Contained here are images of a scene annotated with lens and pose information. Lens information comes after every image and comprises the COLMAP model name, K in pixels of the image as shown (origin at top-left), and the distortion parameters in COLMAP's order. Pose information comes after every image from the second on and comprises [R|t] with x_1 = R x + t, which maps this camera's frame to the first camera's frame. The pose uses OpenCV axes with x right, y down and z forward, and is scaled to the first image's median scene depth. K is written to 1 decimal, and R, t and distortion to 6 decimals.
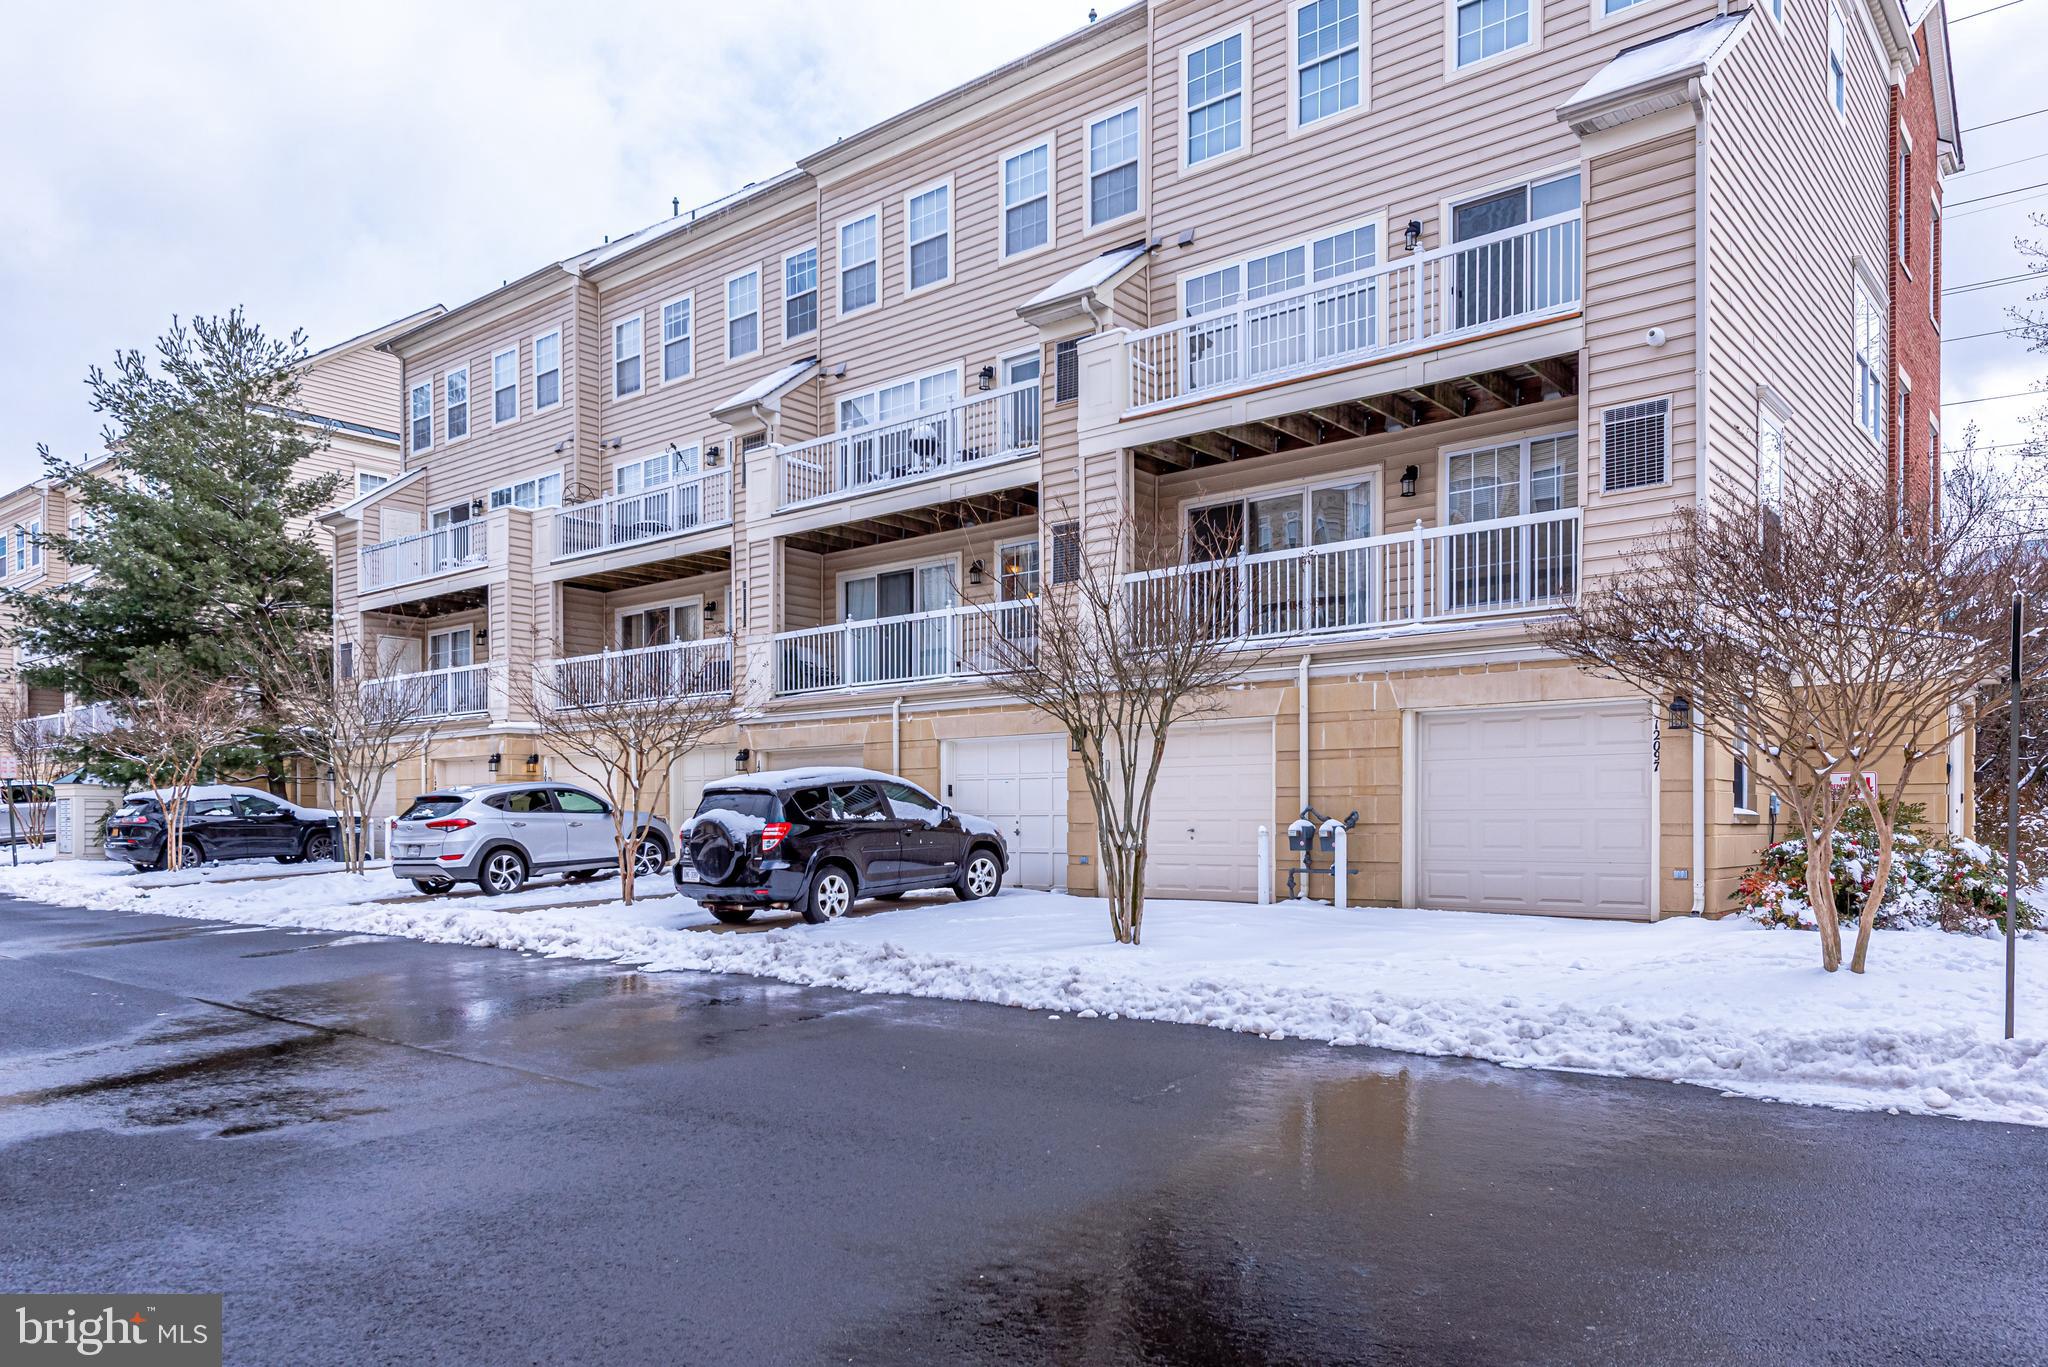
lens RADIAL K [[1376.3, 0, 1076.8], [0, 1376.3, 852.4], [0, 0, 1]] dist [0.005536, -0.000293]
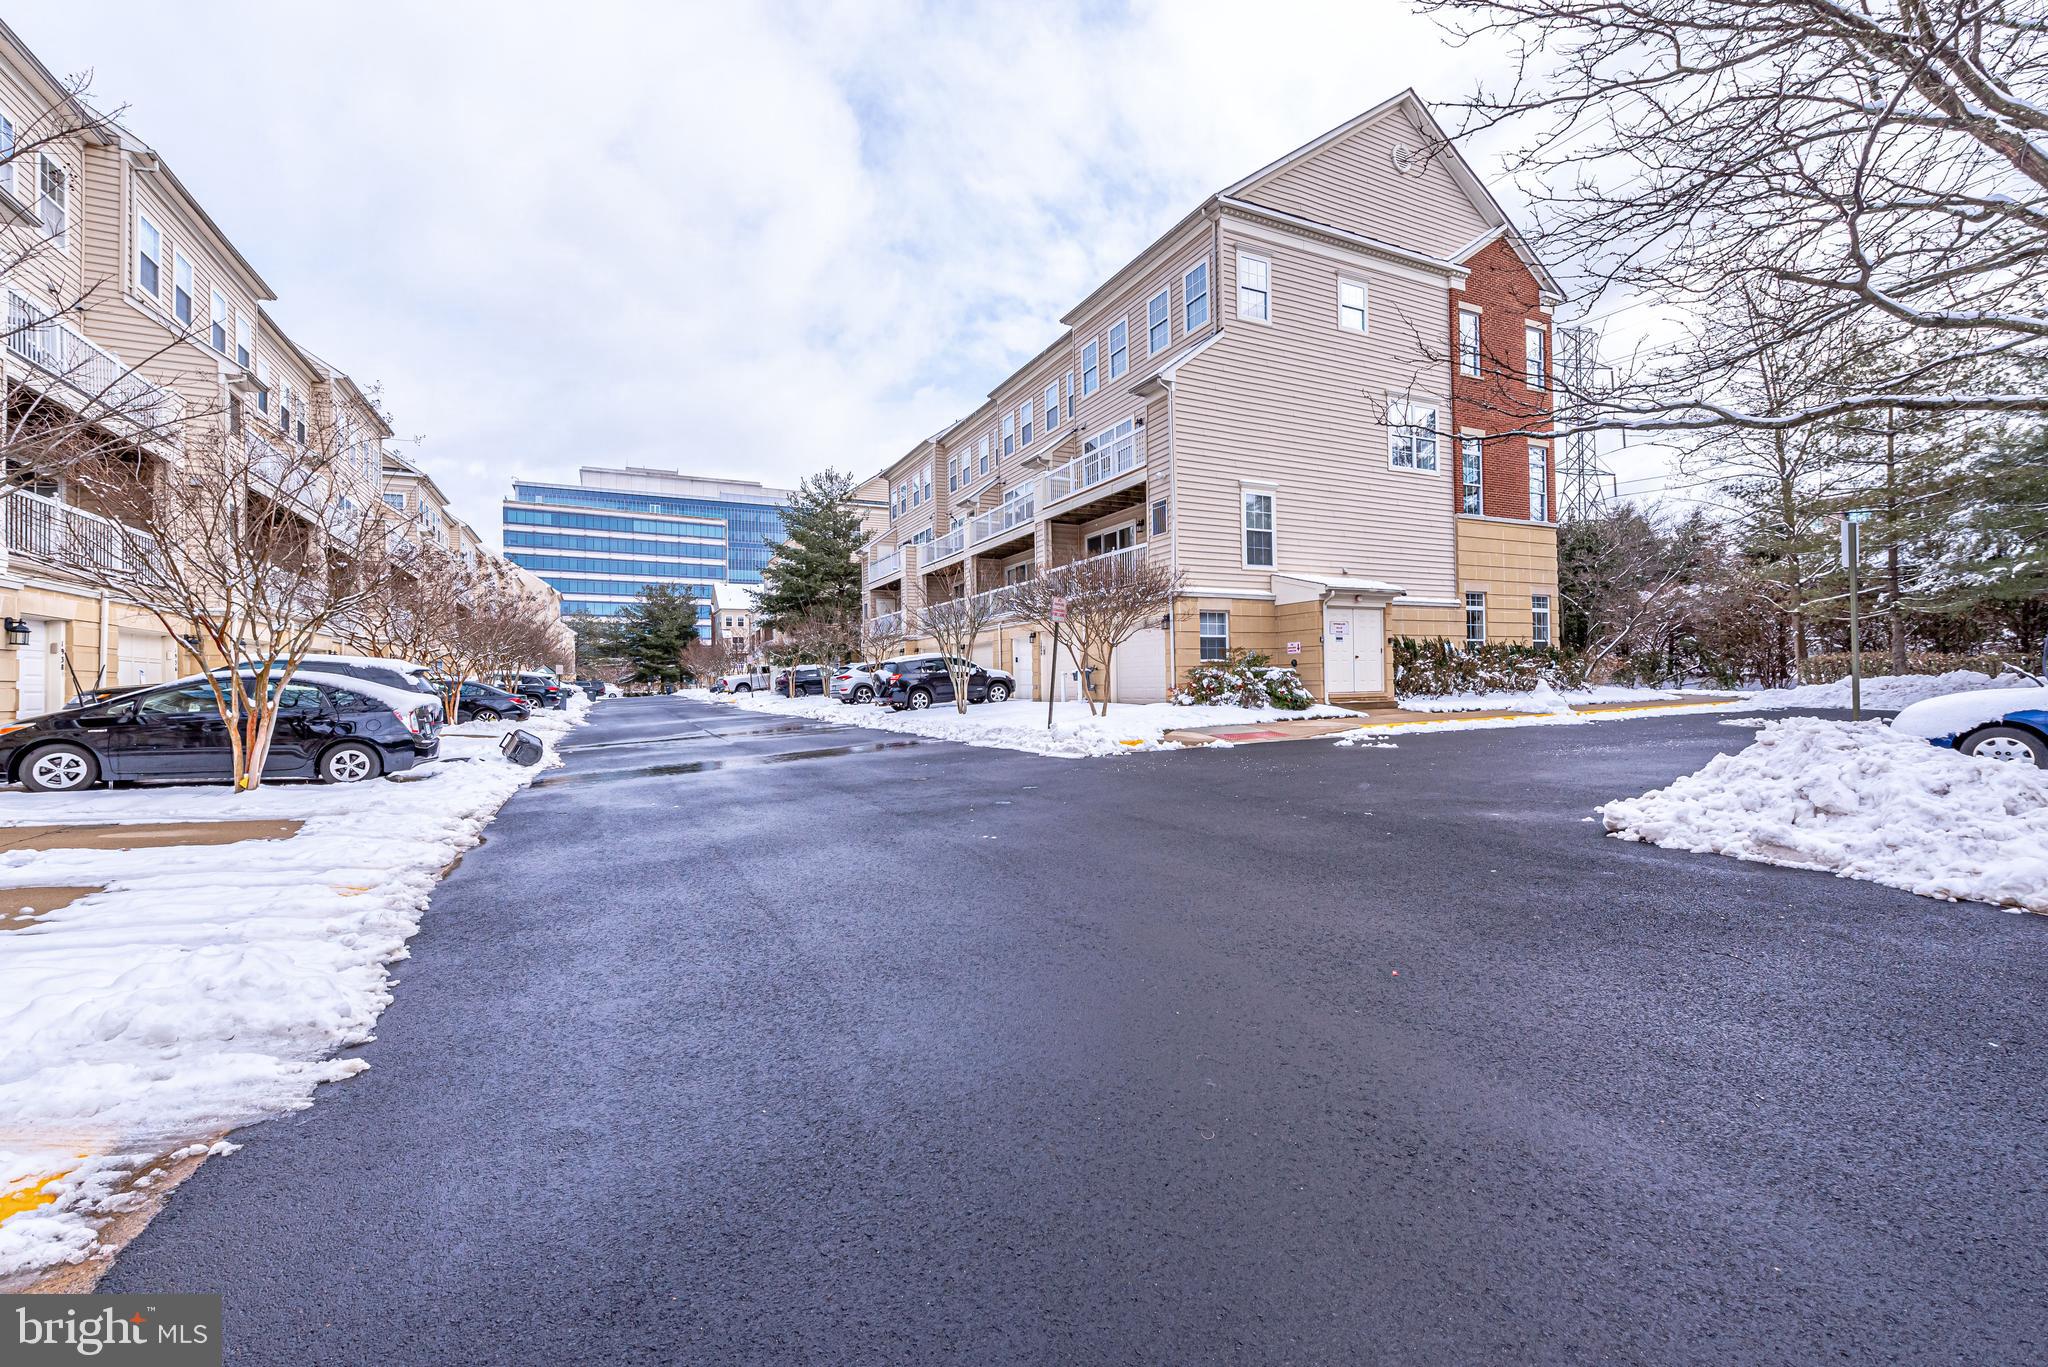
lens RADIAL K [[834.2, 0, 1015.2], [0, 834.2, 677.6], [0, 0, 1]] dist [-0.000985, -0.000006]
pose [[0.903449, -0.019270, -0.428263, 0.483134], [0.011505, 0.999719, -0.020712, 0.015398], [0.428542, 0.013785, 0.903417, -0.291871]]
